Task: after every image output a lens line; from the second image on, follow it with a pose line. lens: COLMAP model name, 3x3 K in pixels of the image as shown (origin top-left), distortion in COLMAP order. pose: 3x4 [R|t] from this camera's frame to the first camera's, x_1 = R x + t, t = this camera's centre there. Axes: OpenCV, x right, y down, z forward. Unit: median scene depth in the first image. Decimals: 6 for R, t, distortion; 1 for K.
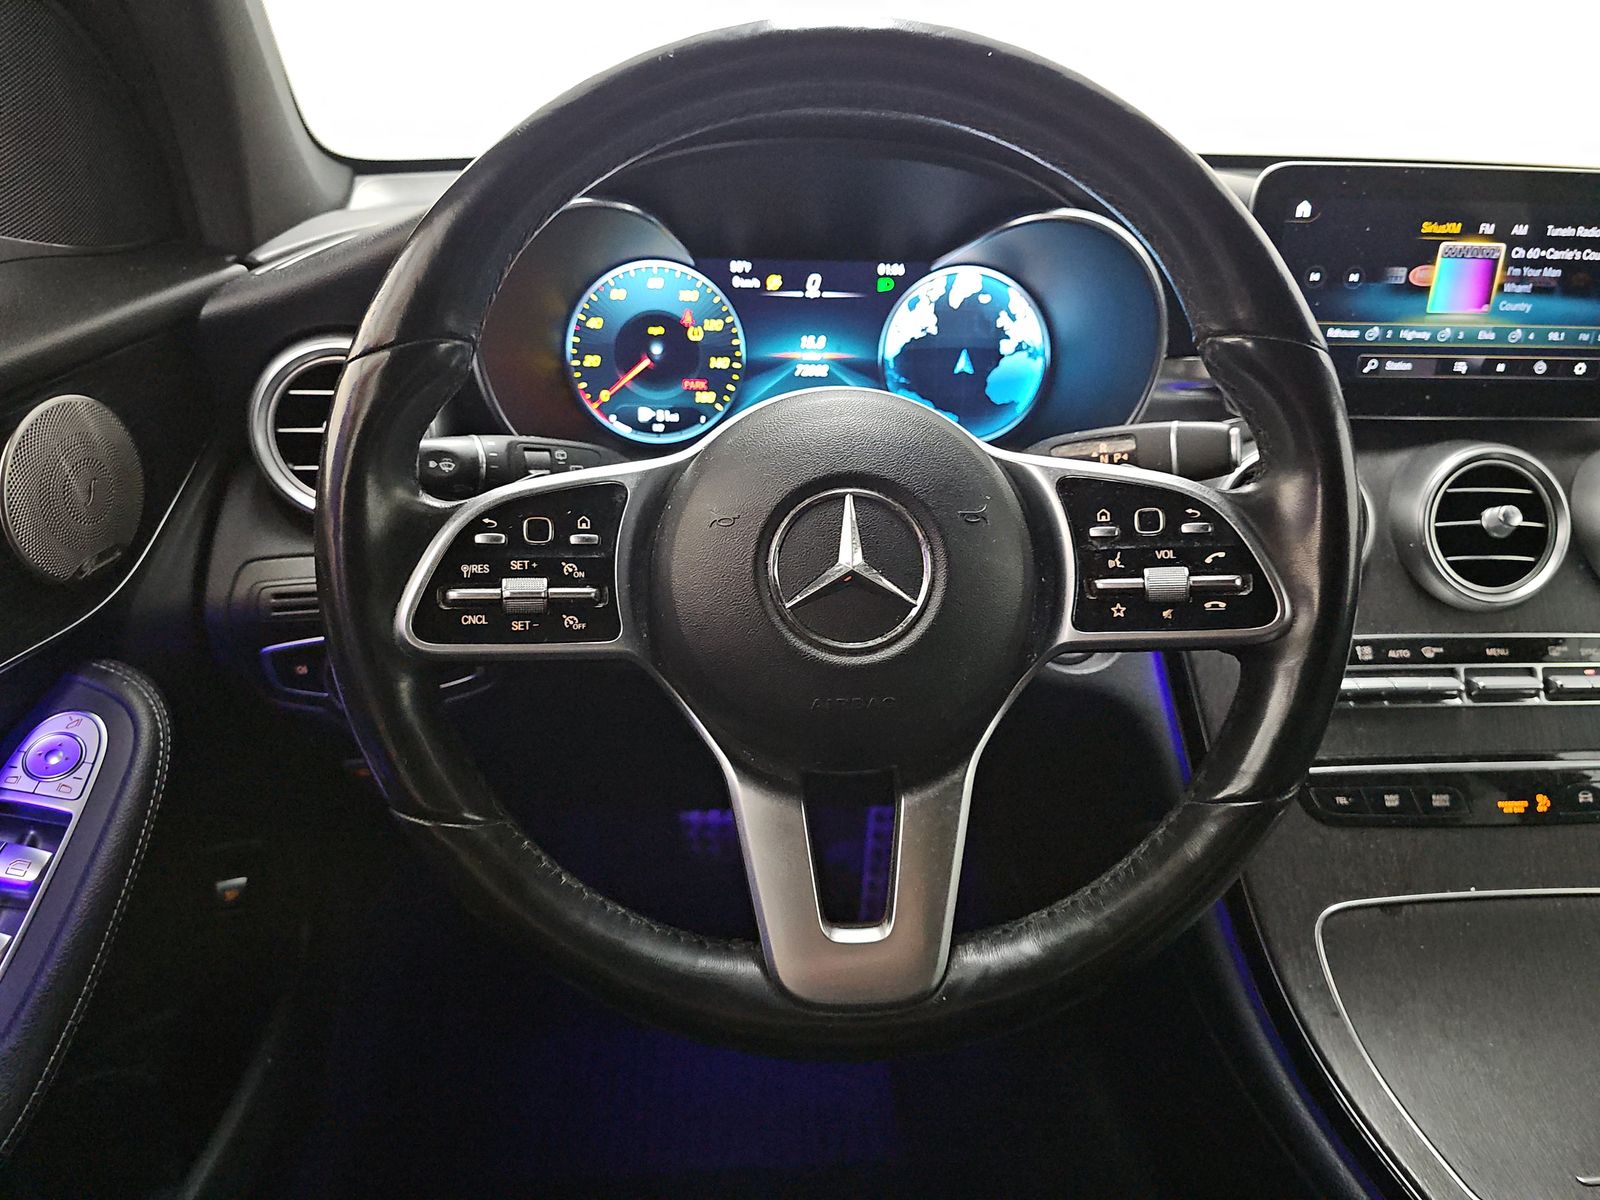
lens RADIAL K [[1059.7, 0, 801.1], [0, 1059.7, 650.1], [0, 0, 1]] dist [0.006334, -0.032755]
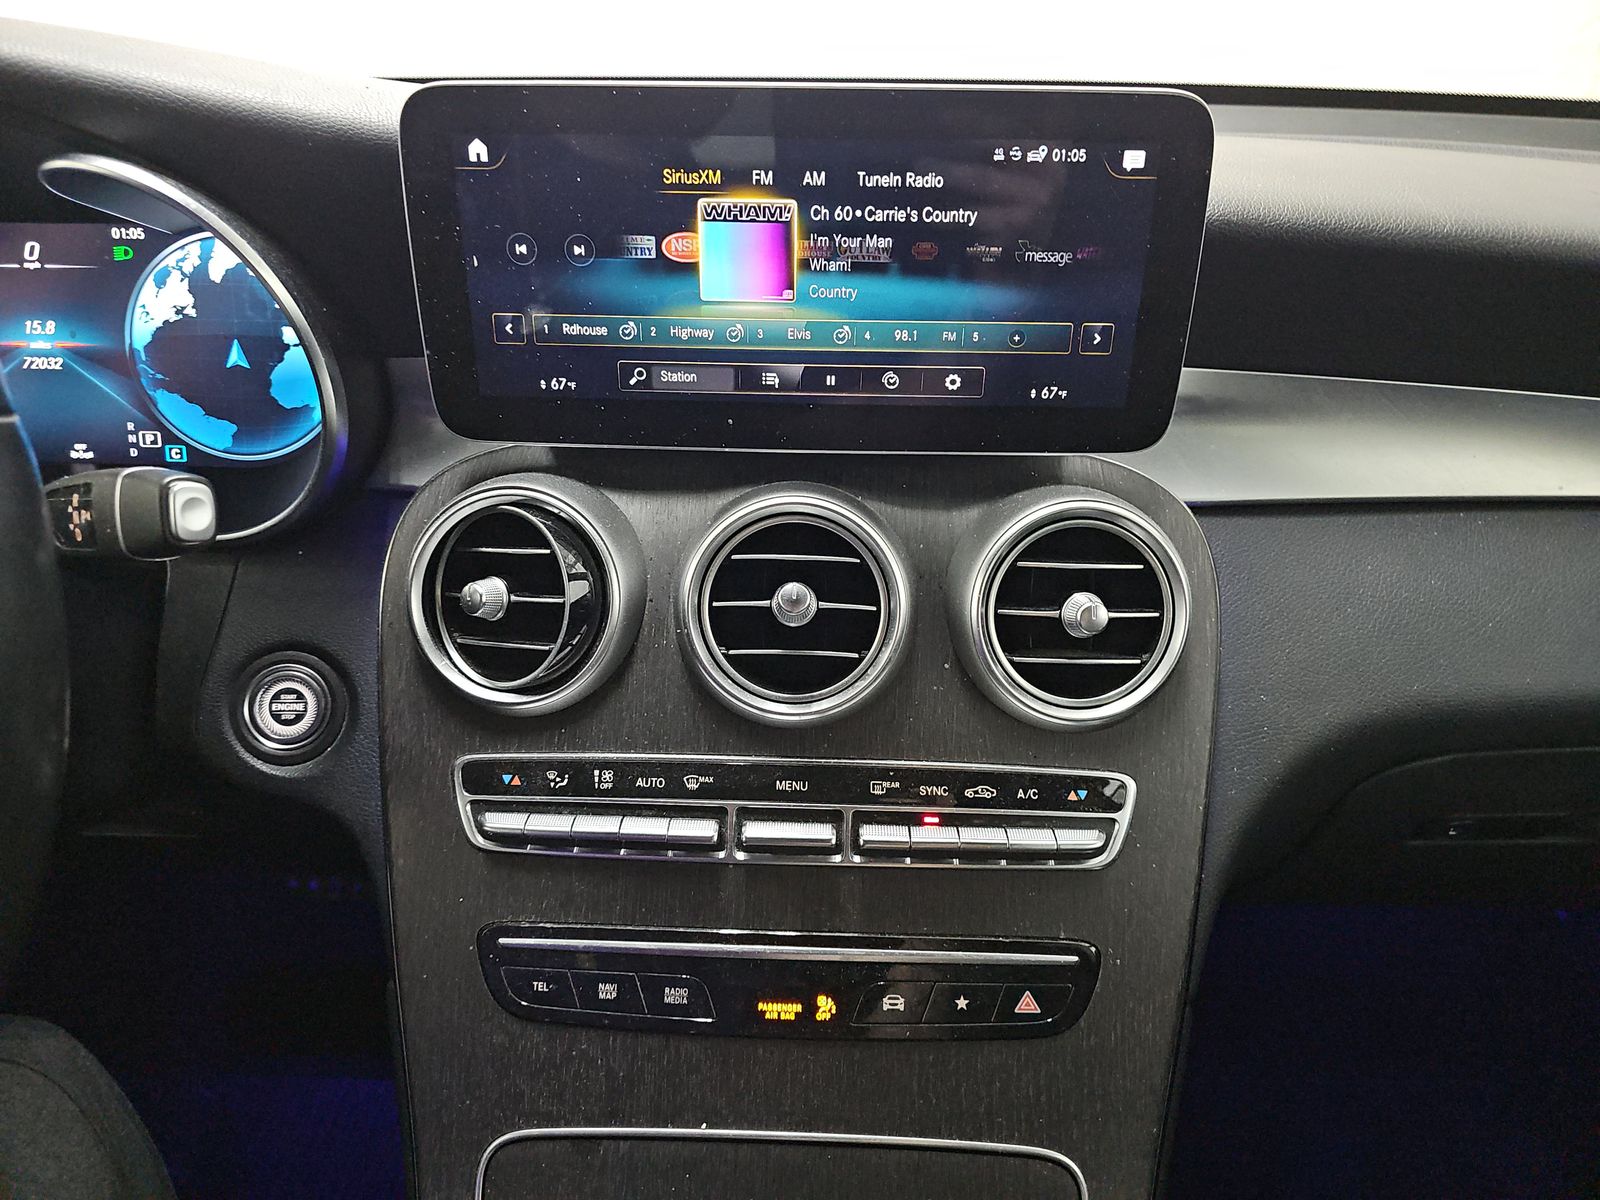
lens RADIAL K [[1059.7, 0, 717.6], [0, 1059.7, 645.8], [0, 0, 1]] dist [0.006334, -0.032755]
pose [[0.996792, 0.036607, -0.071175, 0.600081], [-0.033914, 0.998676, 0.038684, -0.108055], [0.072496, -0.036146, 0.996713, 0.265573]]
